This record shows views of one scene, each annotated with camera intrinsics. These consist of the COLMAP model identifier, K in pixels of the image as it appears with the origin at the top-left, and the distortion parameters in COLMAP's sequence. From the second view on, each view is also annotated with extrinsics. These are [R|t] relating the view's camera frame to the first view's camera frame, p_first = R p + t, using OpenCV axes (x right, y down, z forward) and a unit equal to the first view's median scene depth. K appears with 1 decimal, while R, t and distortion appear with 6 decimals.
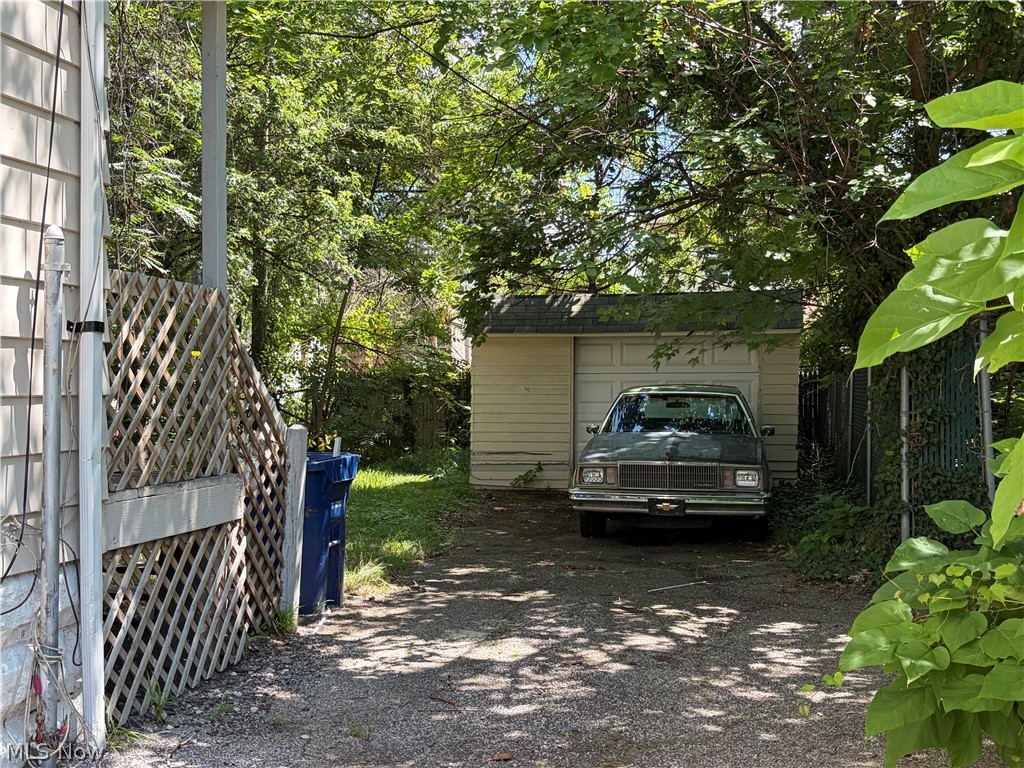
lens RADIAL K [[1205.6, 0, 511.9], [0, 1205.6, 383.9], [0, 0, 1]] dist [-0.004769, 0.000000]
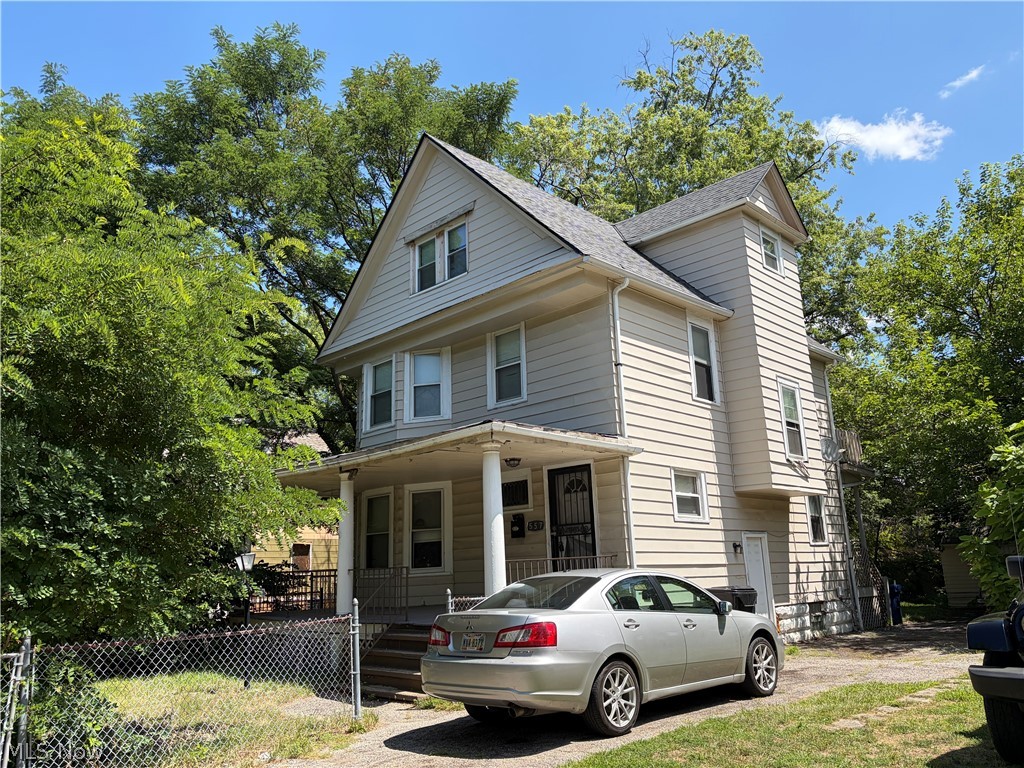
lens RADIAL K [[773.6, 0, 510.5], [0, 773.6, 384.7], [0, 0, 1]] dist [0.008205, 0.004171]
pose [[0.843401, -0.161330, -0.512491, 0.094934], [0.035874, 0.968635, -0.245885, 0.001844], [0.536085, 0.188994, 0.822735, -0.854541]]
